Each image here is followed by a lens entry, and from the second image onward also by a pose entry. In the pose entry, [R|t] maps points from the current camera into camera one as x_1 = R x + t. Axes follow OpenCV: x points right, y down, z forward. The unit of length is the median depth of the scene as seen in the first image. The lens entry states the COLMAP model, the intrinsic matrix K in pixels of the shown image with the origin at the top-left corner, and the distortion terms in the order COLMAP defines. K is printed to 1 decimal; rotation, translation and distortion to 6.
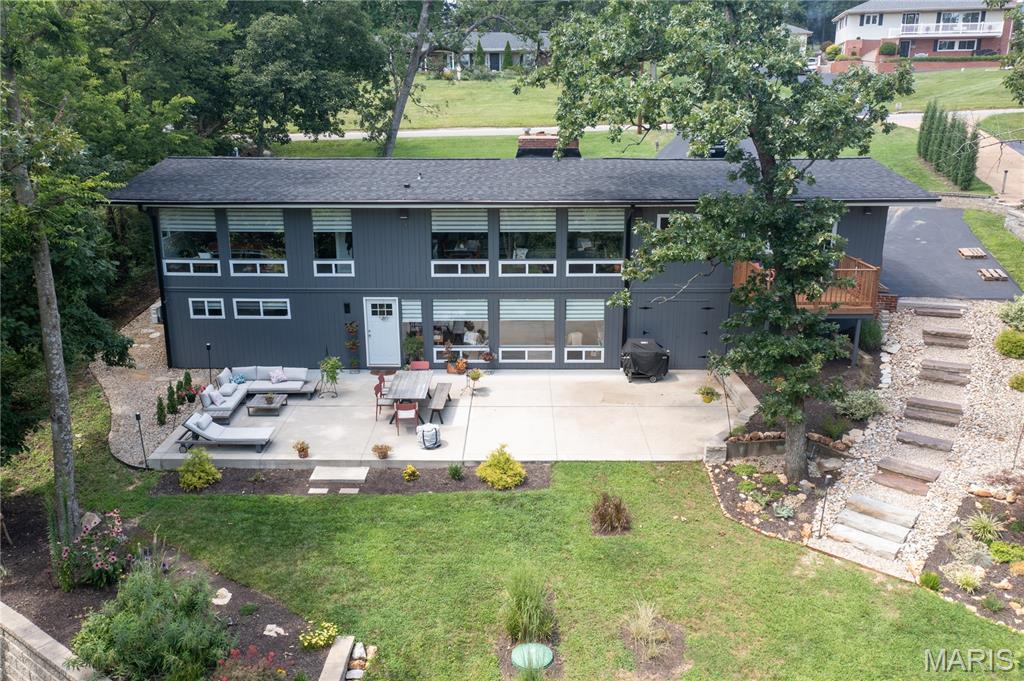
lens RADIAL K [[824.1, 0, 510.9], [0, 824.1, 340.6], [0, 0, 1]] dist [-0.007865, 0.001797]
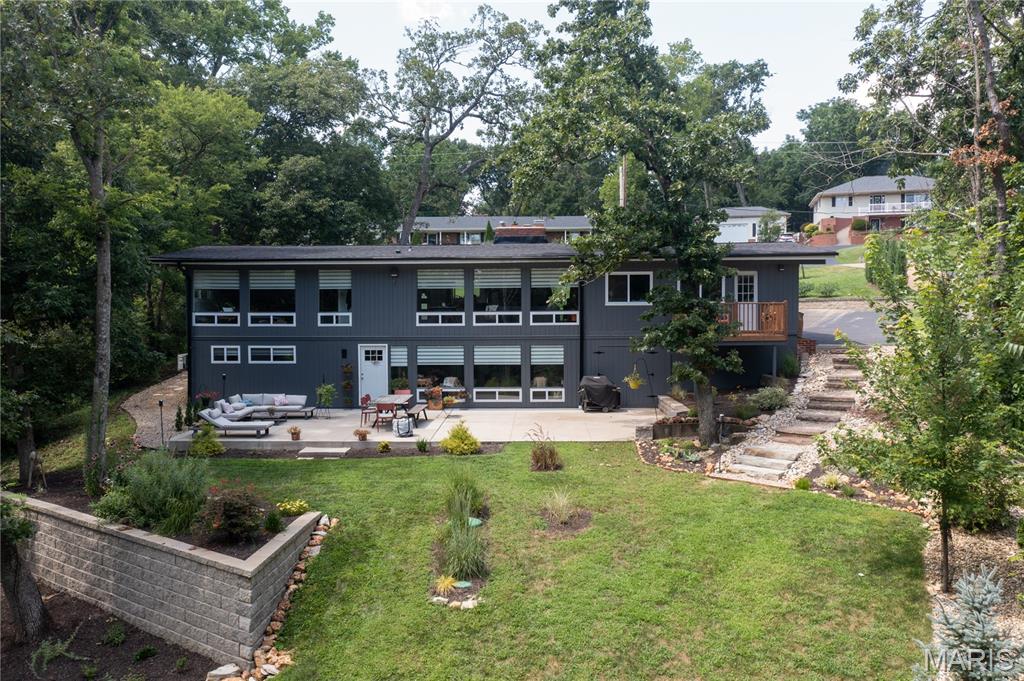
lens RADIAL K [[824.1, 0, 513.0], [0, 824.1, 340.5], [0, 0, 1]] dist [-0.007865, 0.001797]
pose [[0.999724, -0.001715, -0.023447, 0.069762], [-0.004117, 0.969147, -0.246448, 0.233250], [0.023146, 0.246477, 0.968872, -0.137112]]
